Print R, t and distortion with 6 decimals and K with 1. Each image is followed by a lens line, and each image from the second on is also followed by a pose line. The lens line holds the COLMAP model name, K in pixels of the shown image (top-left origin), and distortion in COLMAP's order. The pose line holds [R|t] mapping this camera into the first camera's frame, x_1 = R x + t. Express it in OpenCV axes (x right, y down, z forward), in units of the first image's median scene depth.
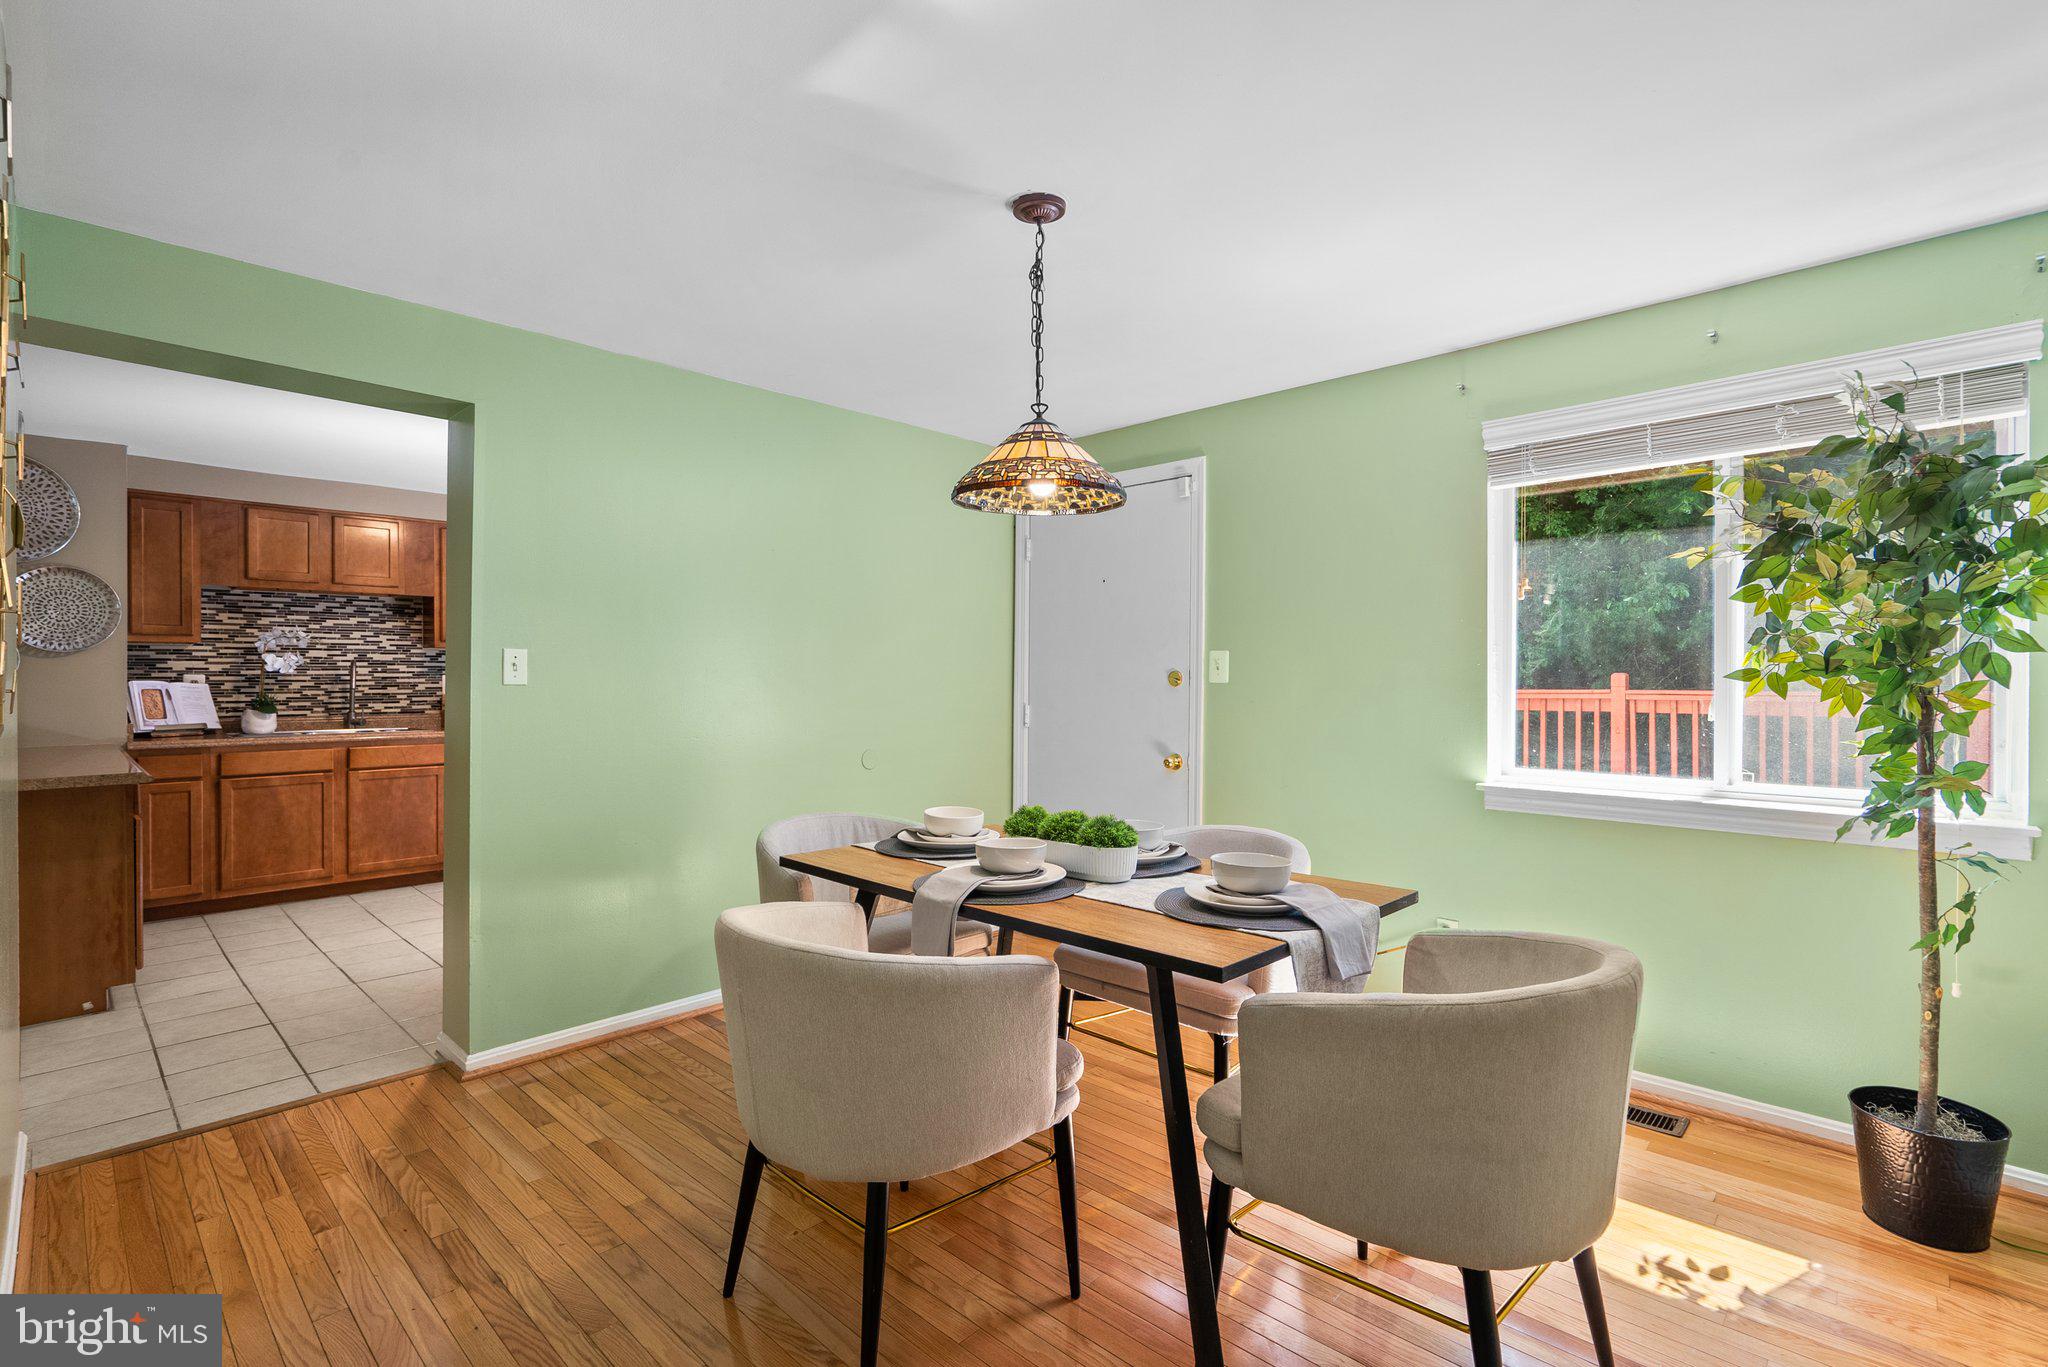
lens RADIAL K [[944.3, 0, 1012.1], [0, 944.3, 679.1], [0, 0, 1]] dist [0.000884, 0.000783]
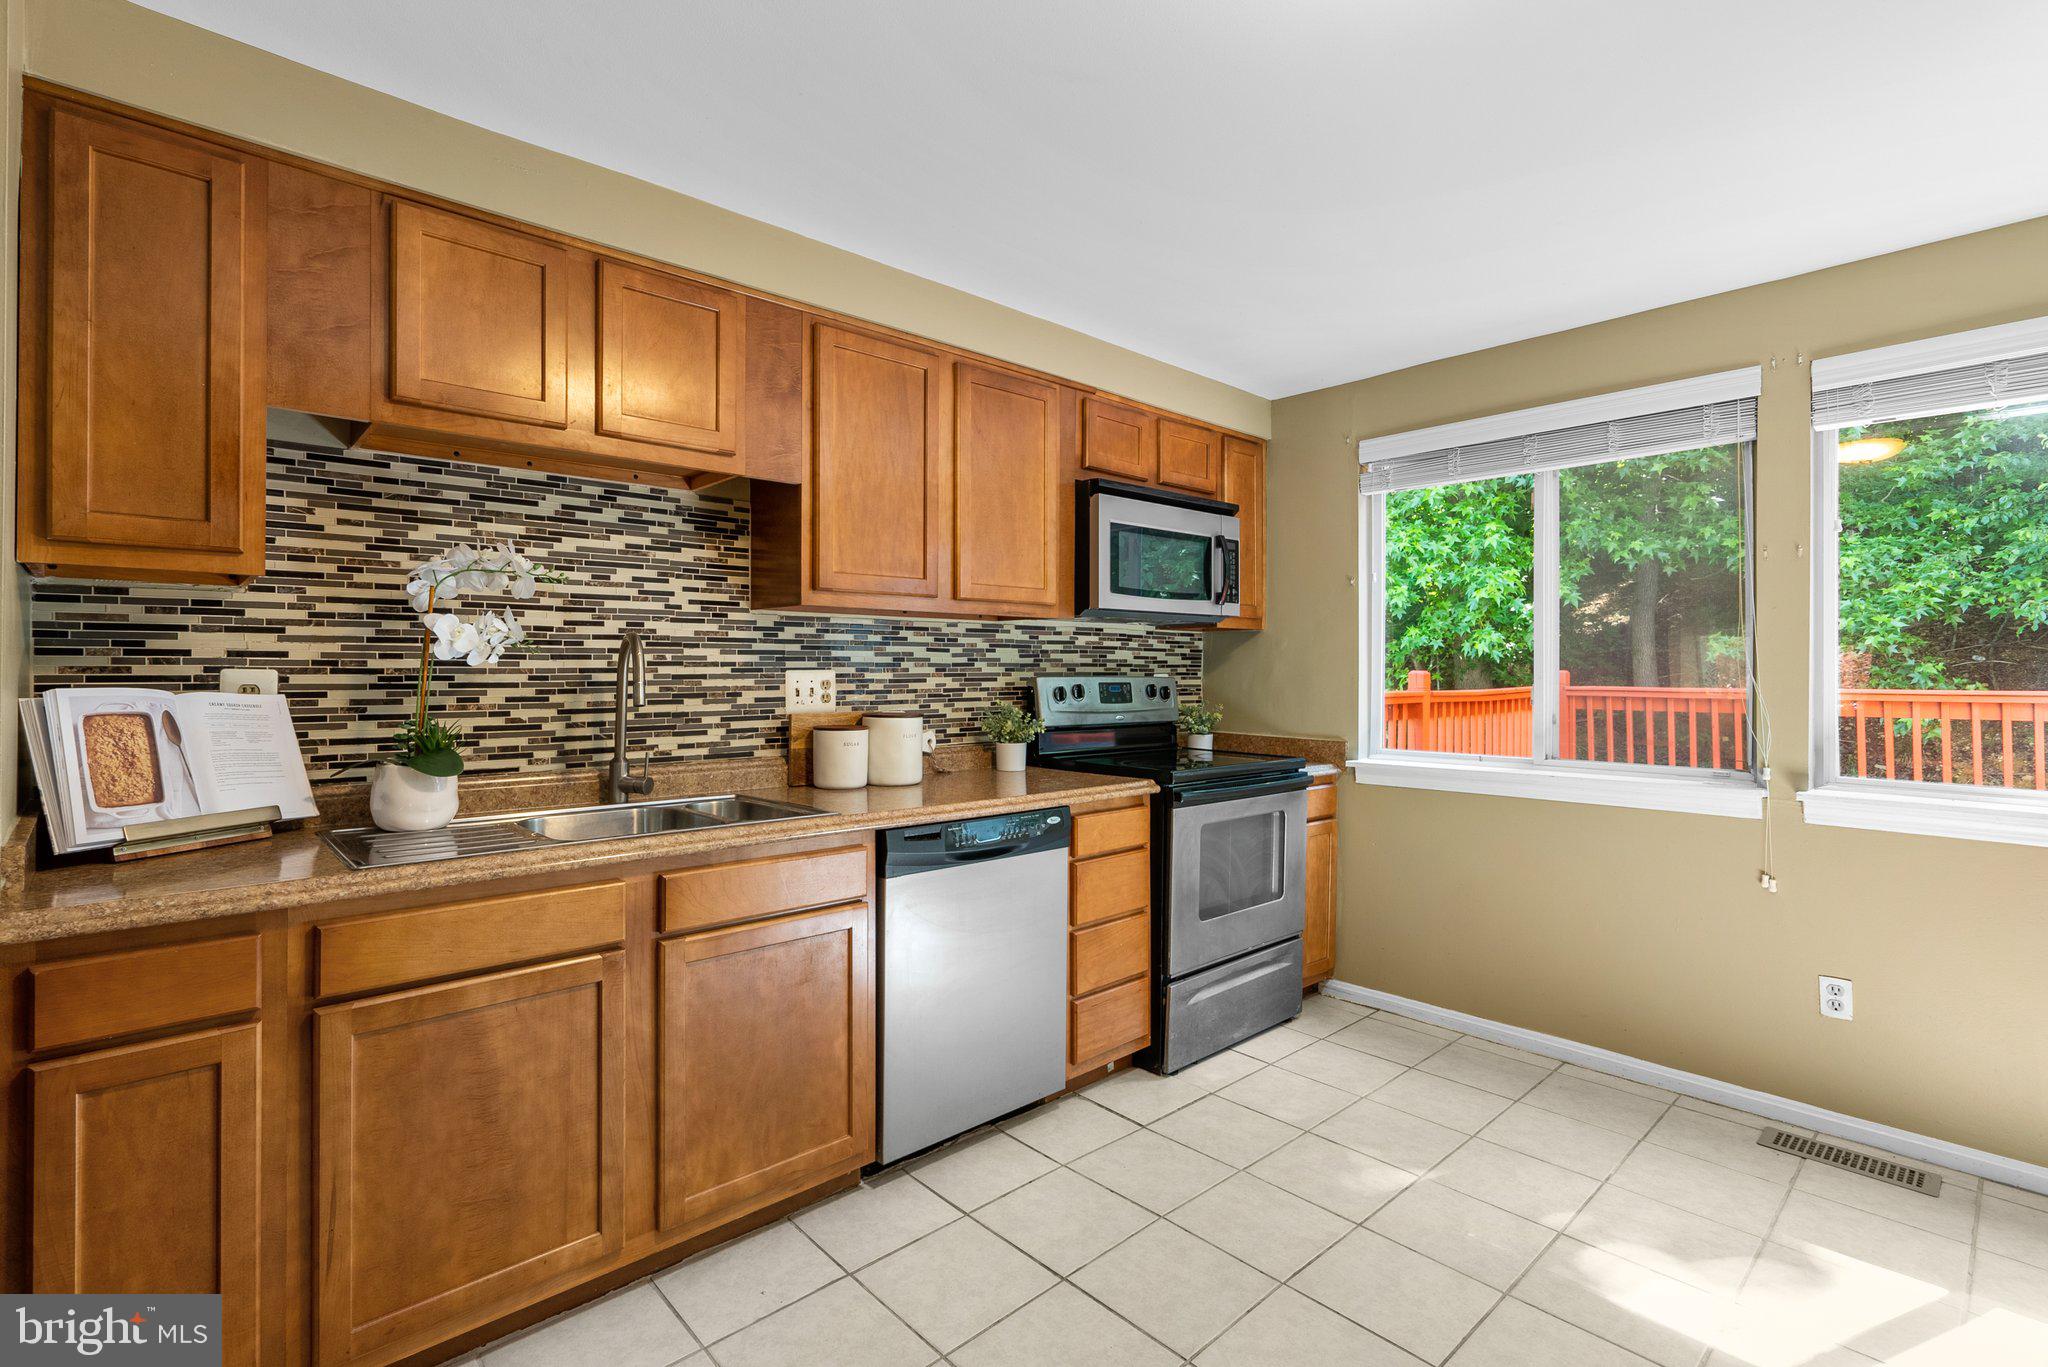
lens RADIAL K [[944.3, 0, 1015.3], [0, 944.3, 663.8], [0, 0, 1]] dist [0.000884, 0.000783]
pose [[0.998479, -0.001533, -0.055112, -0.537905], [0.000860, 0.999925, -0.012232, -0.002204], [0.055126, 0.012166, 0.998405, 0.638052]]
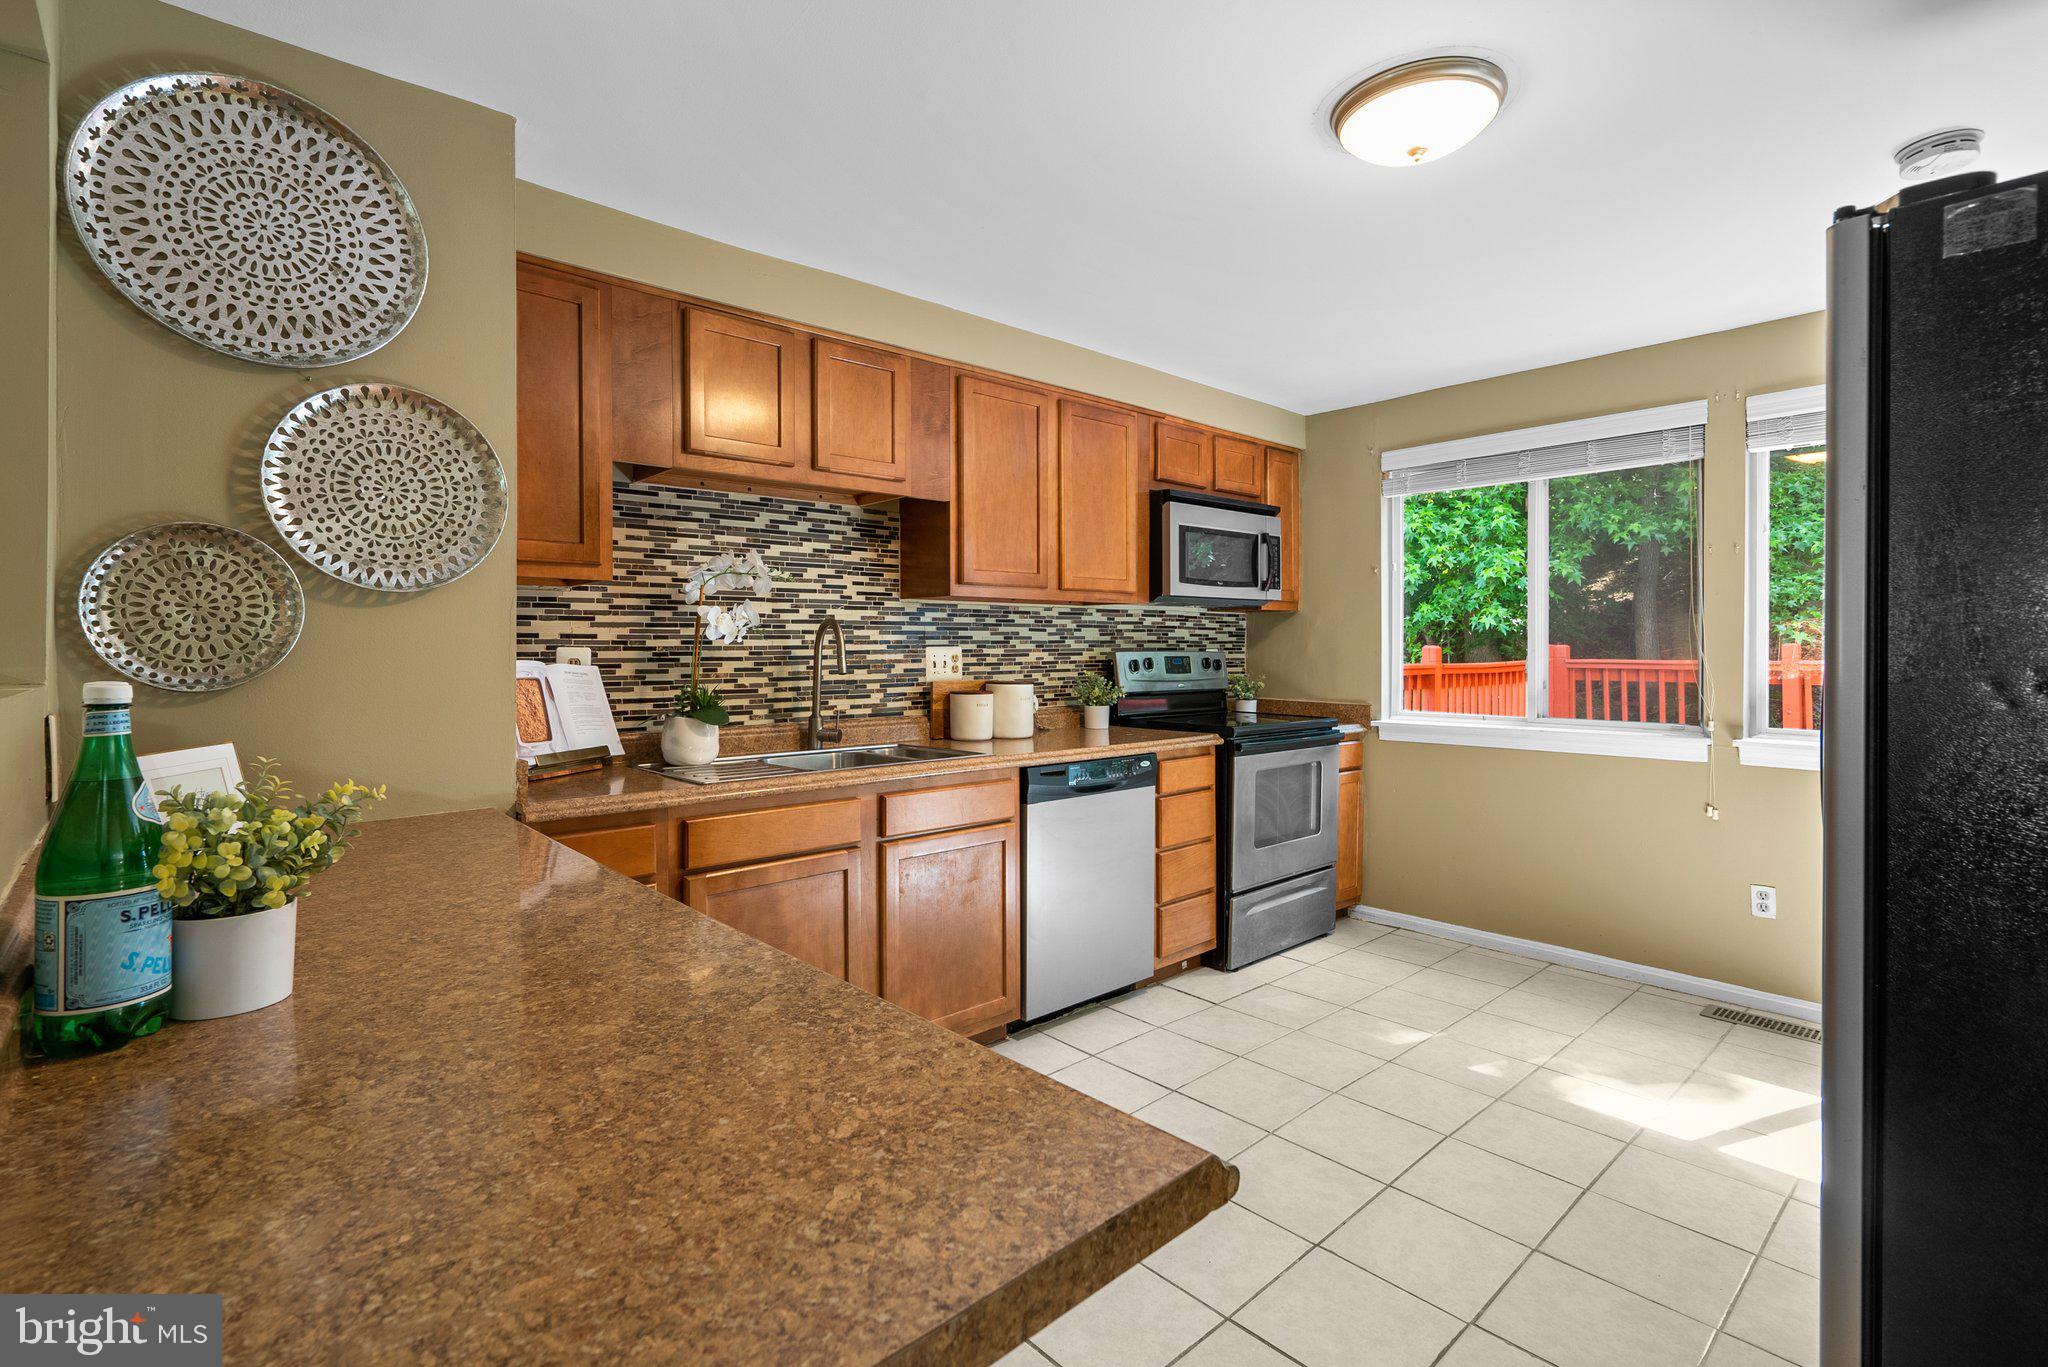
lens RADIAL K [[944.3, 0, 1017.2], [0, 944.3, 647.4], [0, 0, 1]] dist [0.000884, 0.000783]
pose [[0.997990, -0.005413, -0.063140, -0.588369], [0.005089, 0.999973, -0.005283, -0.001039], [0.063167, 0.004951, 0.997991, 0.504766]]
